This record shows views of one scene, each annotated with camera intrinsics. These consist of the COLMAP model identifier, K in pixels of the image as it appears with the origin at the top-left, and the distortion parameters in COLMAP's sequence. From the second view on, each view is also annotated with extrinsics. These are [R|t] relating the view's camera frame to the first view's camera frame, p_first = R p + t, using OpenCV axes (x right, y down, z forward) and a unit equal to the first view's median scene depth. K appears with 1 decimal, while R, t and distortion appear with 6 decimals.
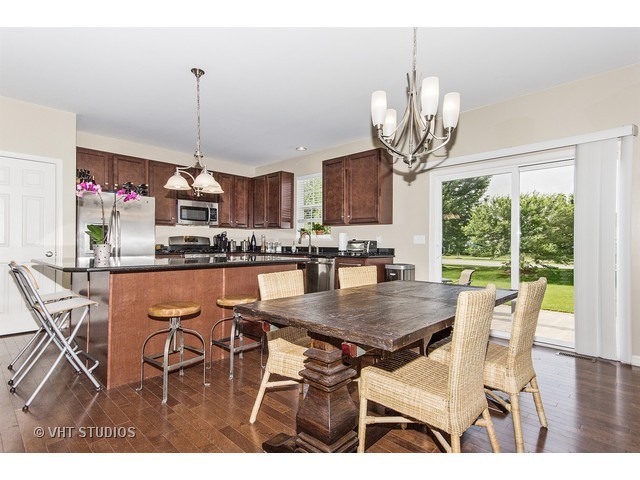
lens RADIAL K [[325.6, 0, 320.0], [0, 325.6, 240.0], [0, 0, 1]] dist [-0.000437, -0.000077]
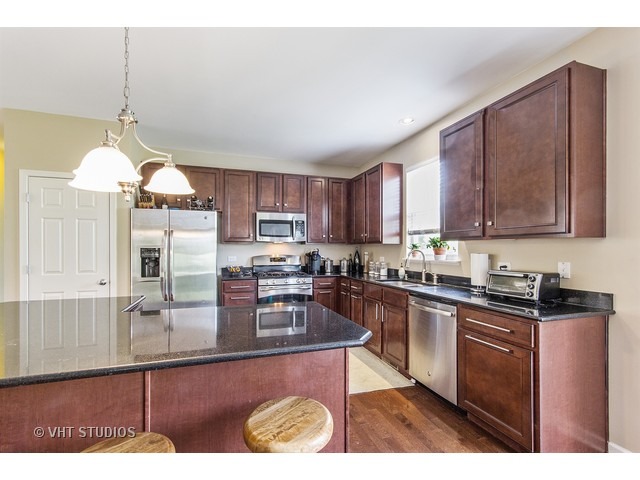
lens RADIAL K [[292.0, 0, 319.2], [0, 292.0, 250.6], [0, 0, 1]] dist [0.001011, 0.000104]
pose [[0.888741, -0.007527, -0.458348, 0.051364], [0.015092, 0.999804, 0.012846, -0.032535], [0.458161, -0.018334, 0.888680, 0.395968]]
